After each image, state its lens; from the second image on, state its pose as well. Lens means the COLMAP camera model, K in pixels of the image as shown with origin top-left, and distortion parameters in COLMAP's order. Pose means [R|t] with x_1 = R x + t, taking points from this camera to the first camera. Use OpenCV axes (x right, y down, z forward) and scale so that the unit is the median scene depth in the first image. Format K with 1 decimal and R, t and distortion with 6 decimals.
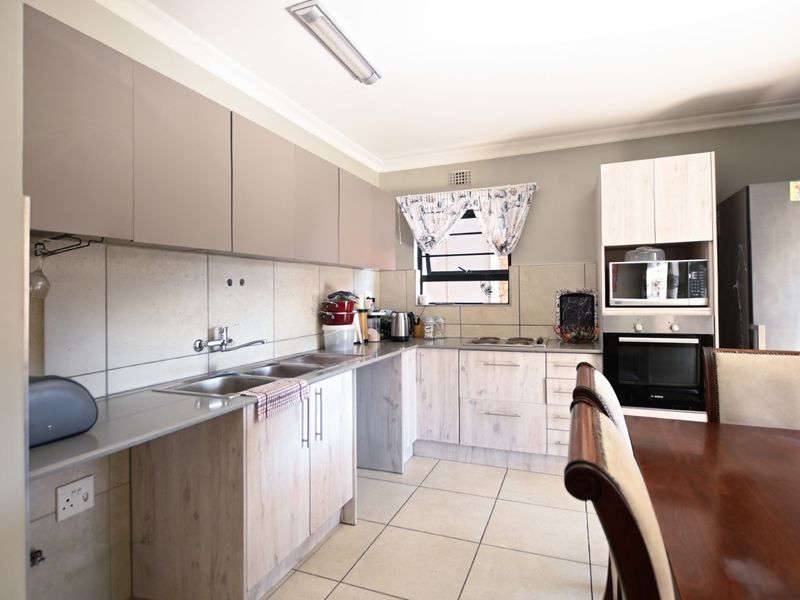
lens RADIAL K [[430.8, 0, 395.2], [0, 430.8, 304.4], [0, 0, 1]] dist [-0.003393, -0.000277]
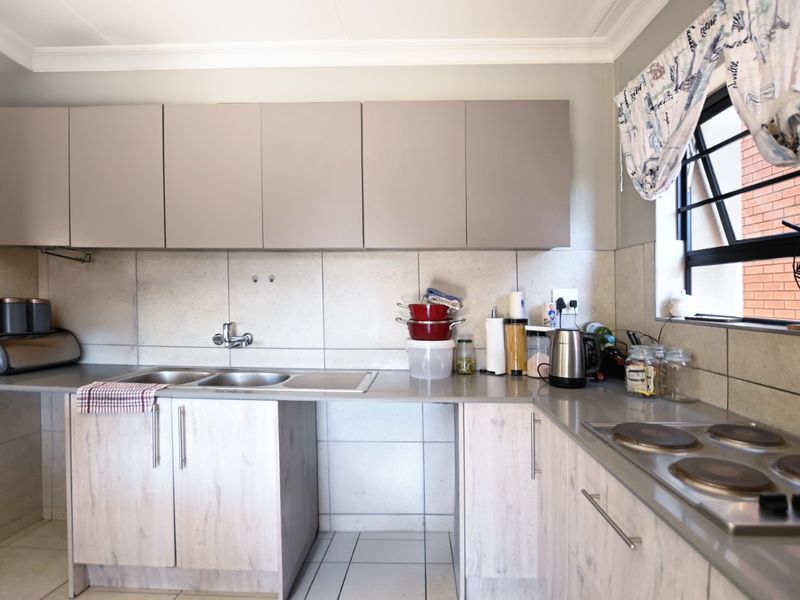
lens RADIAL K [[423.5, 0, 400.0], [0, 423.5, 317.9], [0, 0, 1]] dist [-0.016665, -0.000465]
pose [[0.346730, 0.059800, -0.936057, 0.630099], [-0.033042, 0.998125, 0.051526, -0.022901], [0.937383, 0.013063, 0.348056, 0.989566]]
